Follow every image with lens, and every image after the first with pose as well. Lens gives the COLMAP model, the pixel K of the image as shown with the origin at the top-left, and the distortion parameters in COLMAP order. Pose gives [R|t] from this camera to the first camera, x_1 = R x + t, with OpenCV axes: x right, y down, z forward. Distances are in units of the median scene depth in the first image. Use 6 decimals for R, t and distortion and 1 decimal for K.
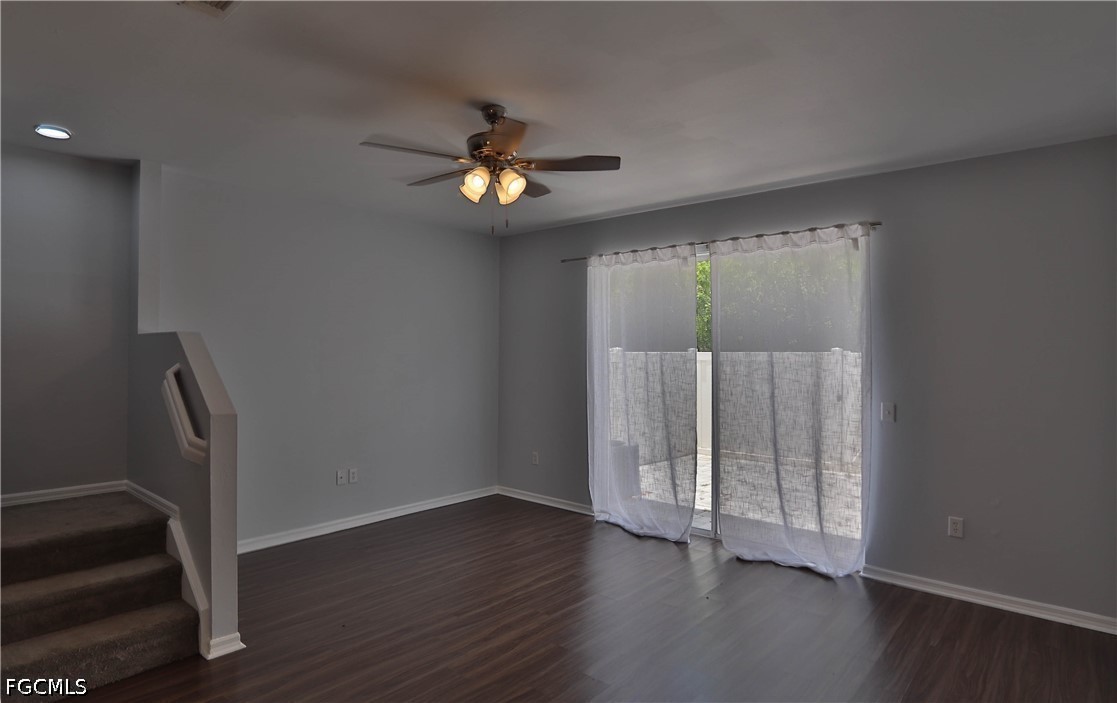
lens RADIAL K [[607.9, 0, 558.8], [0, 607.9, 362.7], [0, 0, 1]] dist [-0.029984, 0.000136]
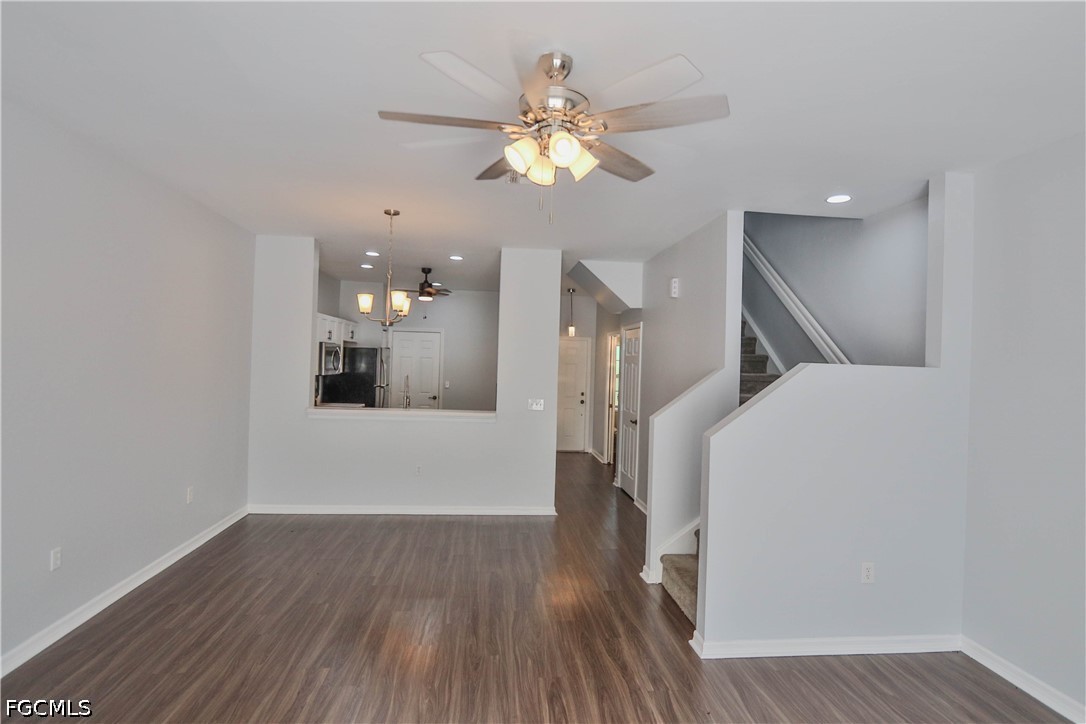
lens RADIAL K [[574.0, 0, 544.0], [0, 574.0, 359.6], [0, 0, 1]] dist [-0.024040, -0.000098]
pose [[-0.695119, -0.025933, -0.718427, 0.294735], [-0.044419, 0.998989, 0.006918, -0.037030], [0.717521, 0.036720, -0.695568, 1.066769]]
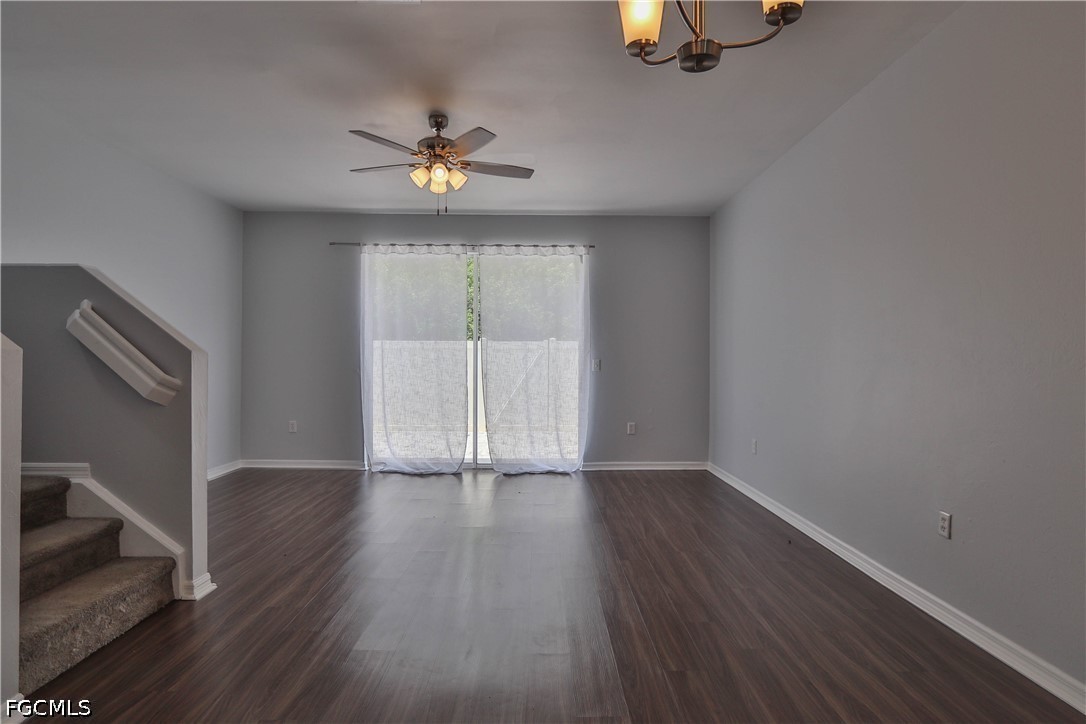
lens RADIAL K [[574.0, 0, 544.0], [0, 574.0, 359.6], [0, 0, 1]] dist [-0.024040, -0.000098]
pose [[0.756791, 0.001406, 0.653656, -0.530093], [0.006689, 0.999929, -0.009895, 0.077102], [-0.653623, 0.011860, 0.756727, -0.067305]]
